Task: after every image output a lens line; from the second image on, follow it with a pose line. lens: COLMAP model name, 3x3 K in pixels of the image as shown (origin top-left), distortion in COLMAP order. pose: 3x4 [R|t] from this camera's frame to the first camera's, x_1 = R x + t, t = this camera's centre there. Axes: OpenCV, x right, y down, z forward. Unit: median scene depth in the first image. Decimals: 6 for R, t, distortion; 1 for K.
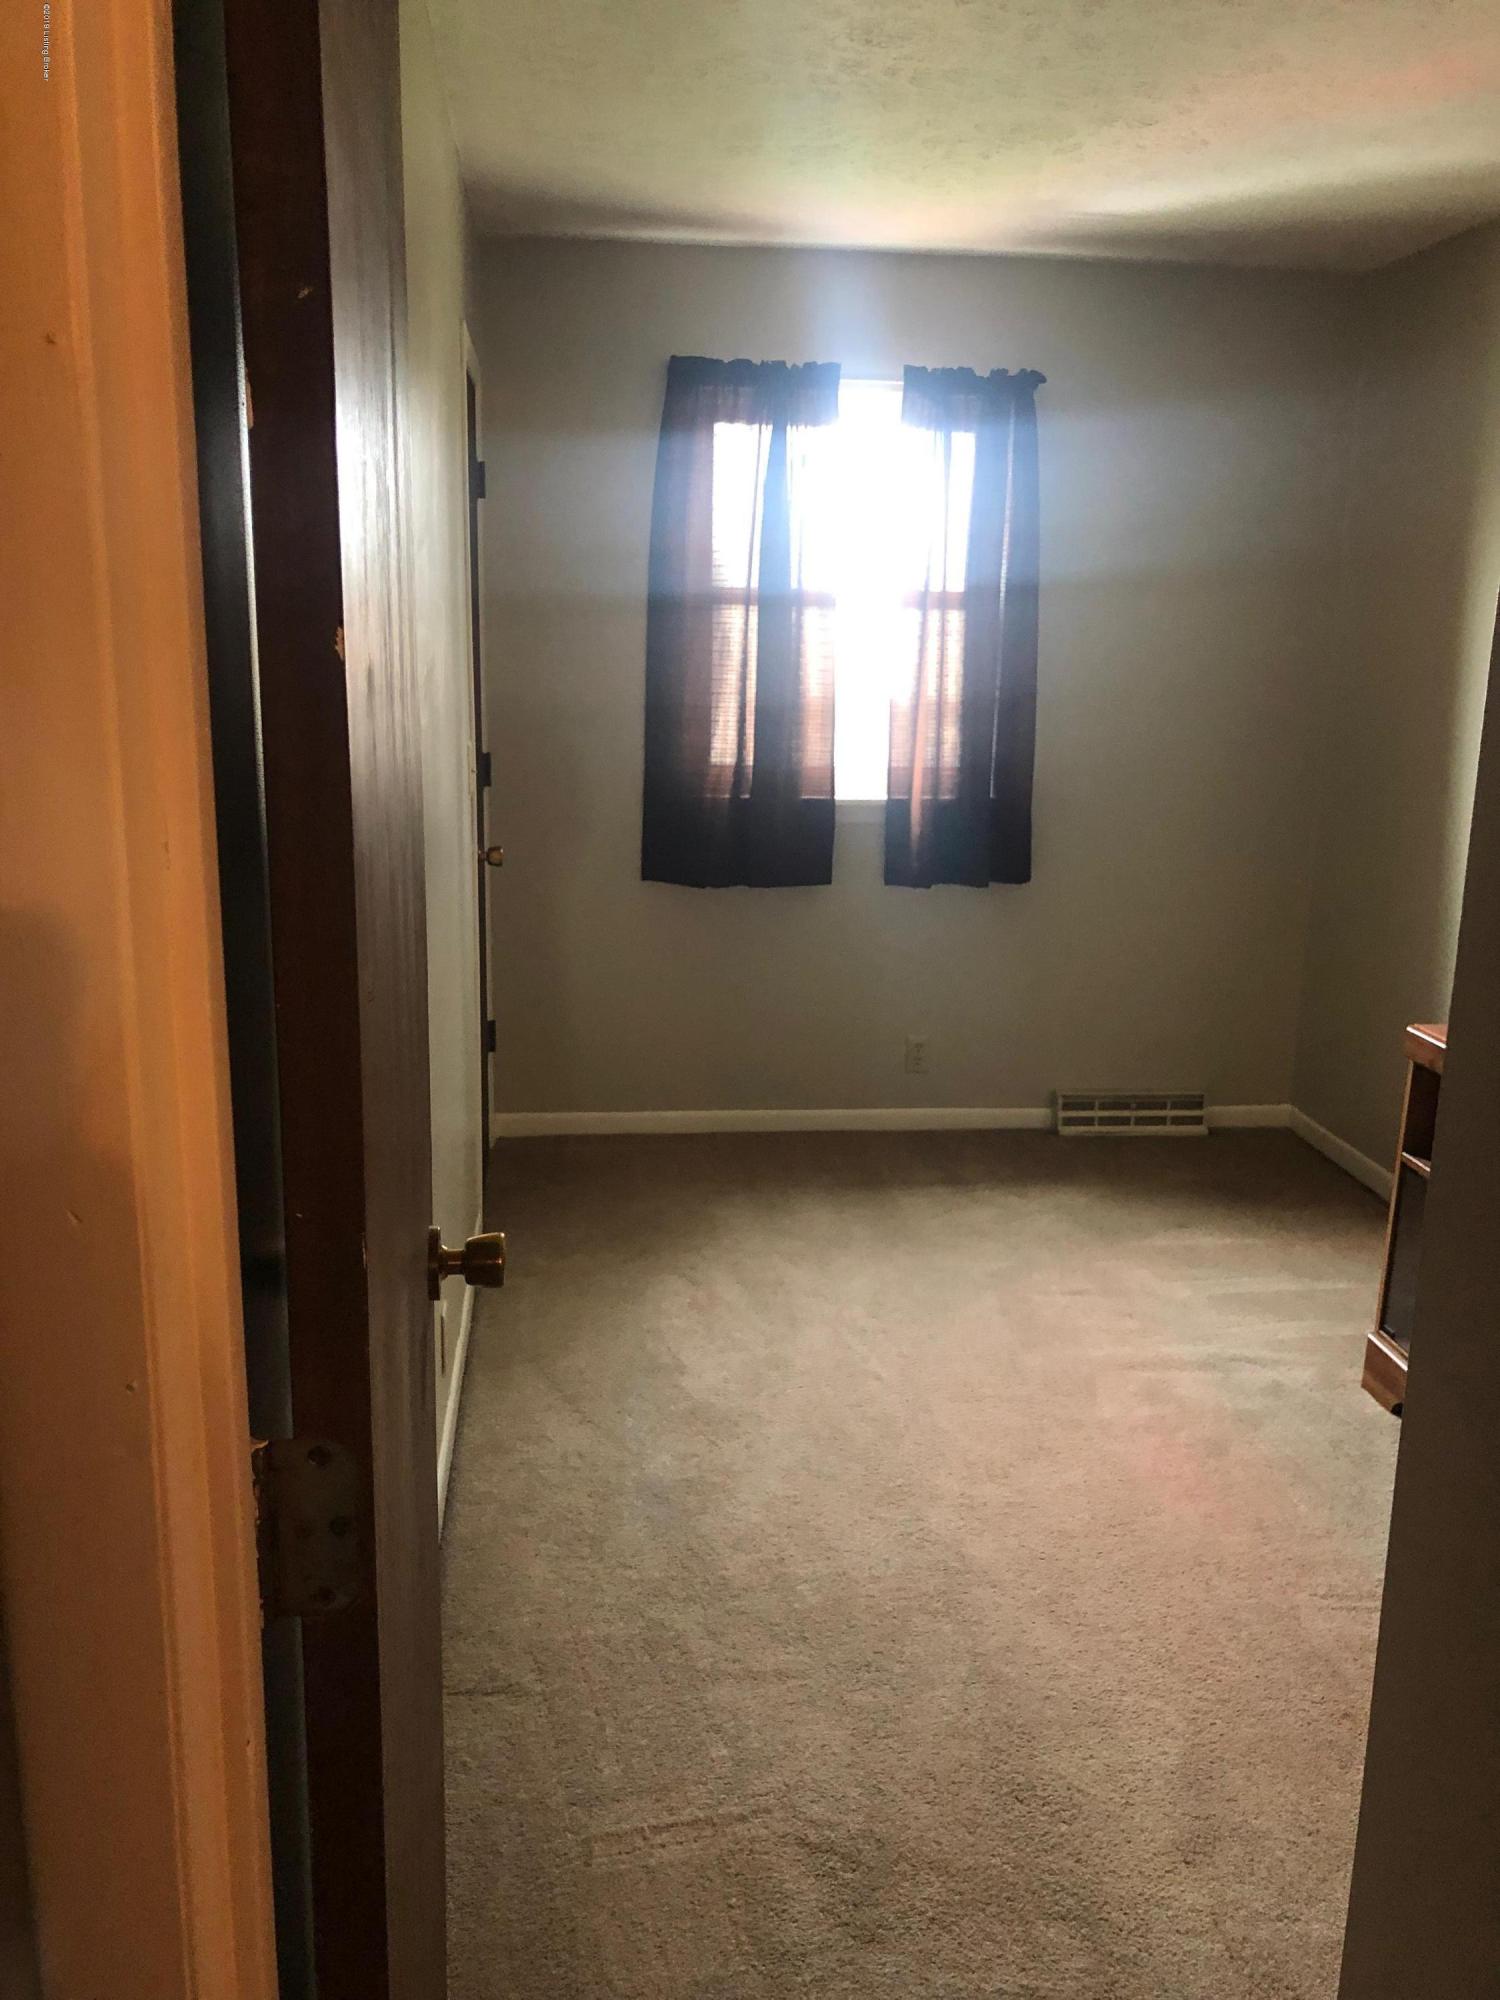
lens RADIAL K [[1644.6, 0, 751.0], [0, 1644.6, 997.8], [0, 0, 1]] dist [0.050646, -0.043910]
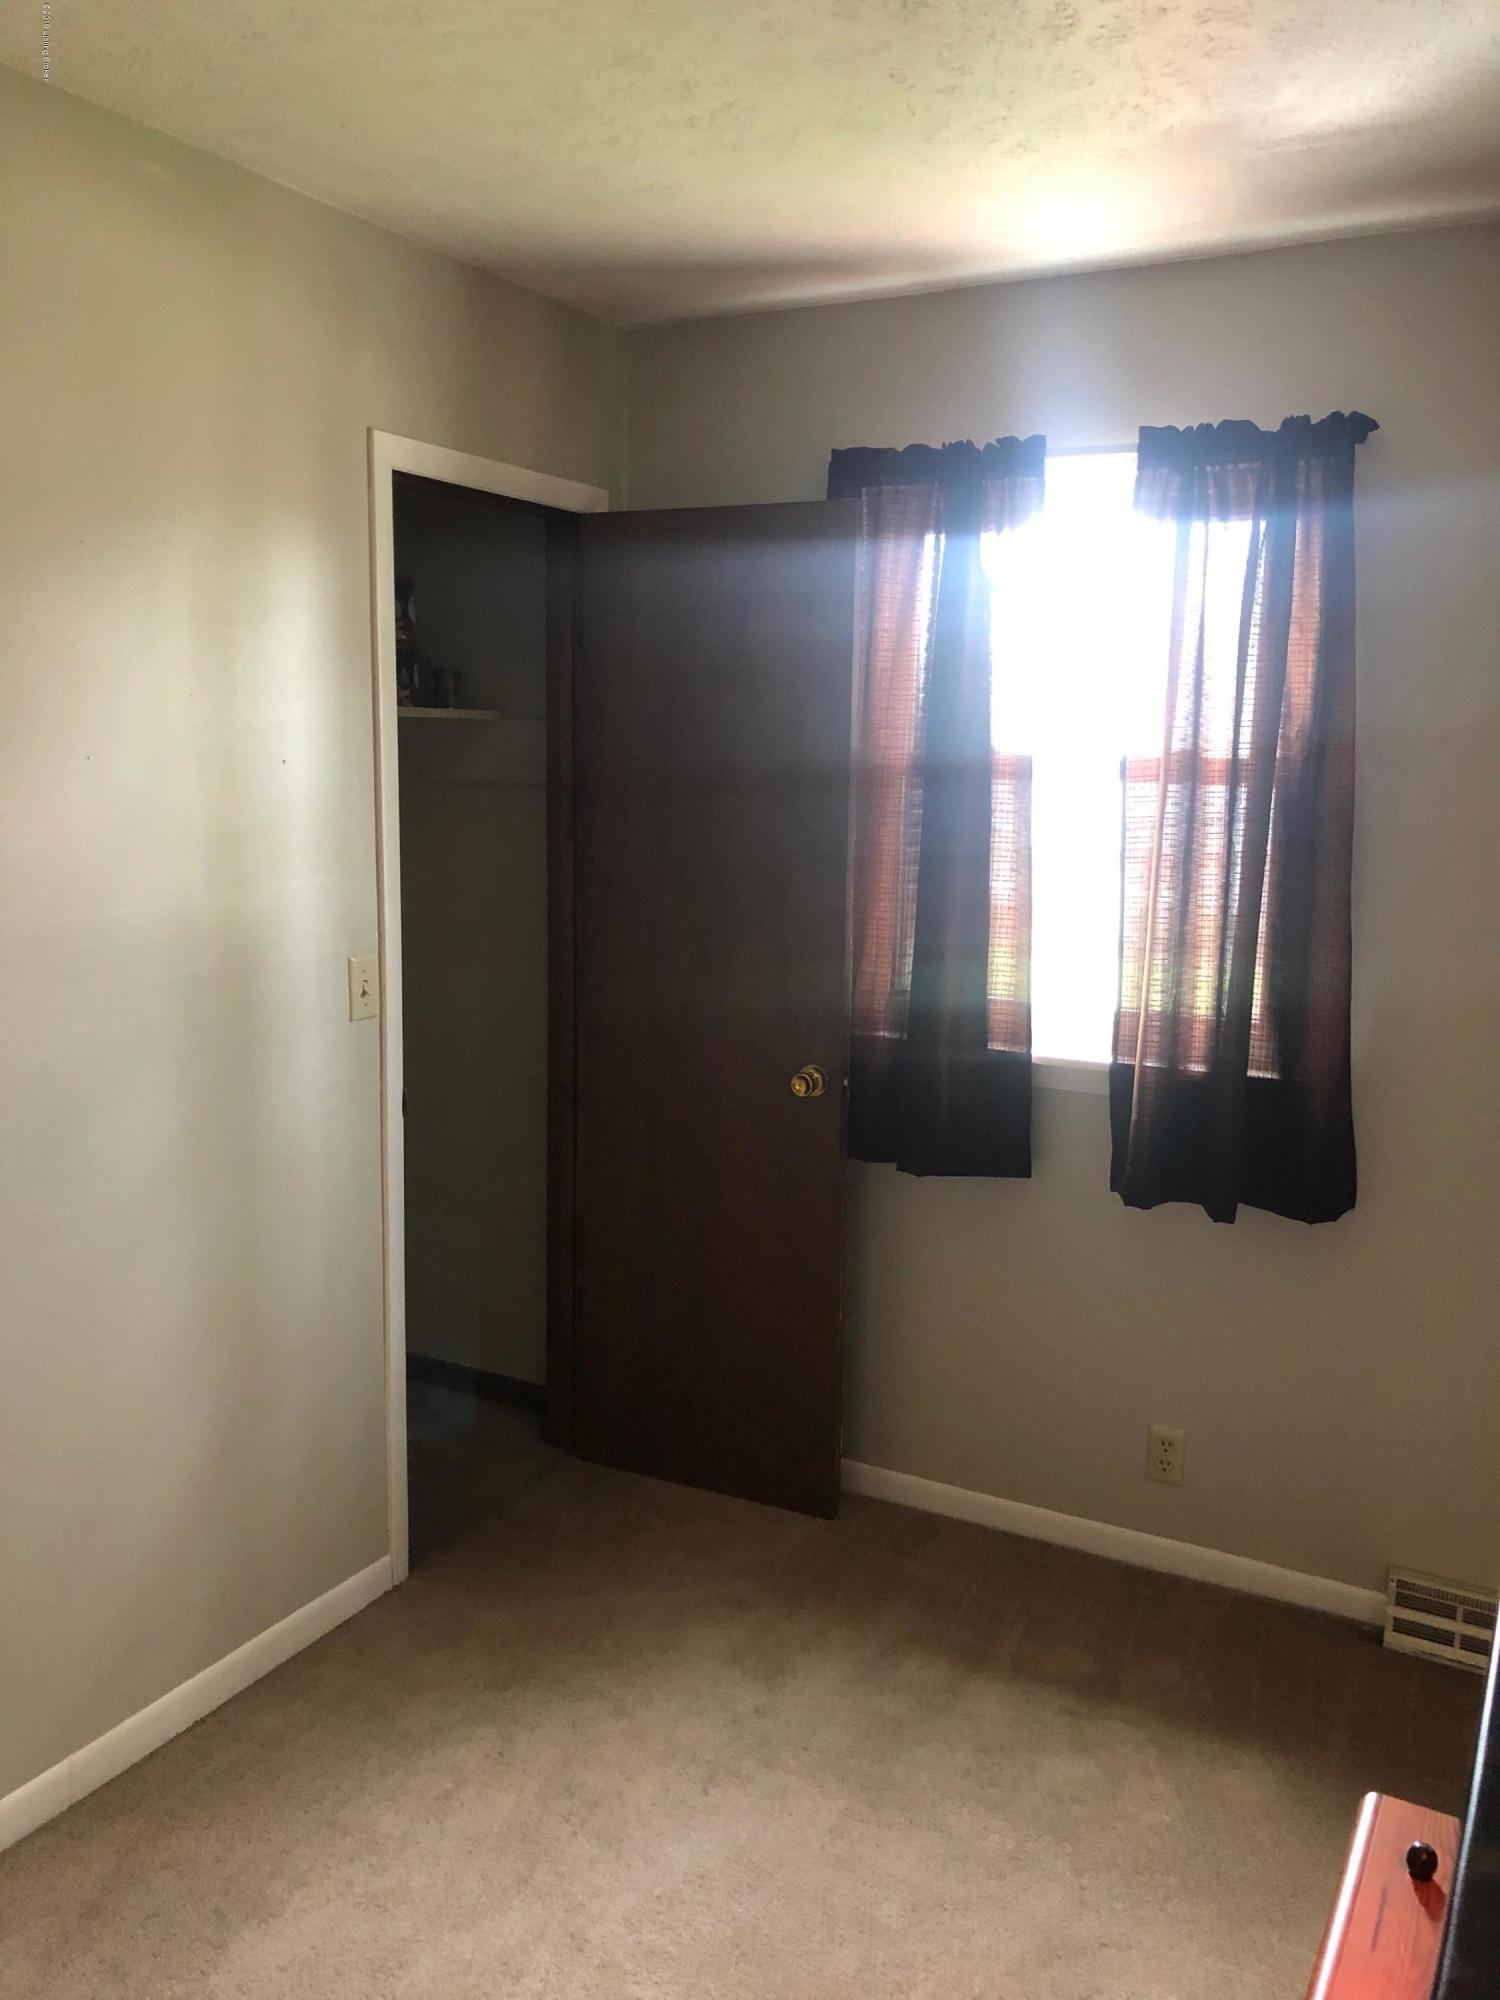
lens RADIAL K [[1644.6, 0, 749.3], [0, 1644.6, 1000.9], [0, 0, 1]] dist [0.050646, -0.043910]
pose [[0.837727, 0.075712, -0.540816, 0.336338], [-0.132300, 0.988978, -0.066479, -0.086107], [0.529822, 0.127241, 0.838510, 0.379564]]
